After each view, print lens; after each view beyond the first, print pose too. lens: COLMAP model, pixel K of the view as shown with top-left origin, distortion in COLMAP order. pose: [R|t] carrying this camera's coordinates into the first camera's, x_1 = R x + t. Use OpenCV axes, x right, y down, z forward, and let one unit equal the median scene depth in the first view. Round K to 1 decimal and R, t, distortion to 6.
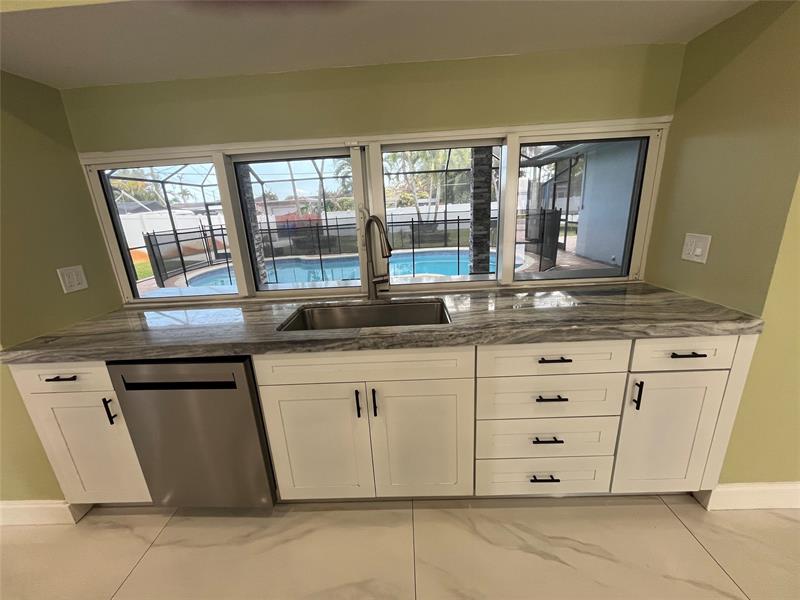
lens RADIAL K [[321.7, 0, 398.6], [0, 321.7, 300.8], [0, 0, 1]] dist [0.000662, -0.000261]
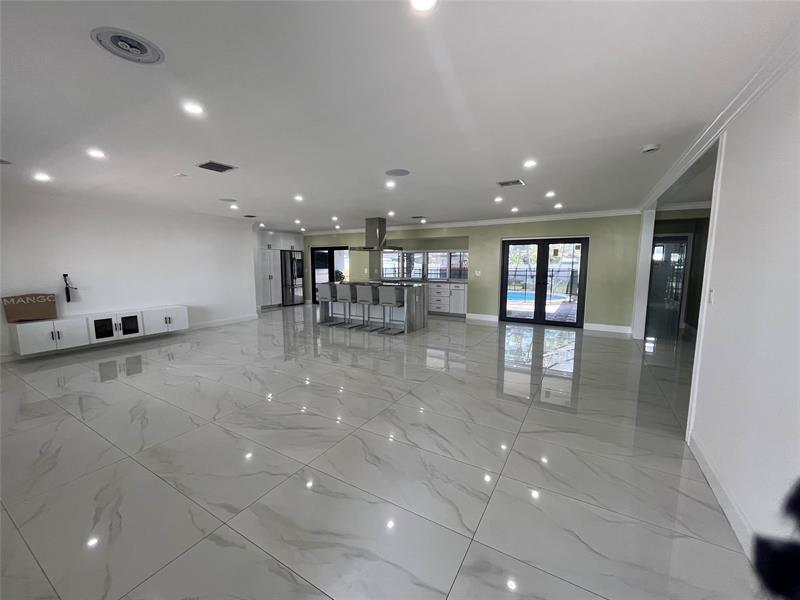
lens RADIAL K [[321.7, 0, 400.5], [0, 321.7, 301.9], [0, 0, 1]] dist [0.000662, -0.000261]
pose [[0.867243, 0.105683, -0.486539, 2.549886], [-0.176282, 0.979088, -0.101547, 1.094161], [0.465633, 0.173834, 0.867737, -4.154858]]
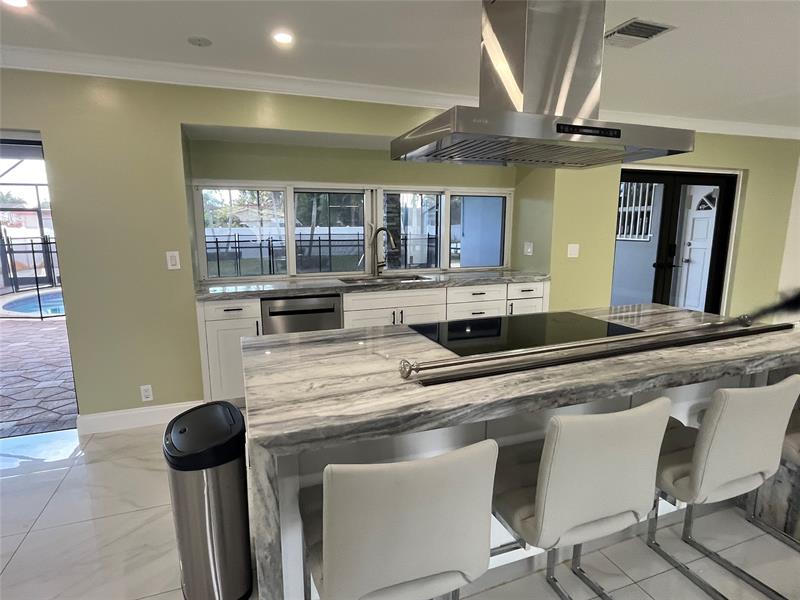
lens RADIAL K [[431.9, 0, 398.7], [0, 431.9, 301.0], [0, 0, 1]] dist [-0.005059, -0.000477]
pose [[0.929363, -0.013094, 0.368936, -0.978268], [0.058767, 0.991875, -0.112833, 0.465634], [-0.364460, 0.126544, 0.922581, -1.336811]]
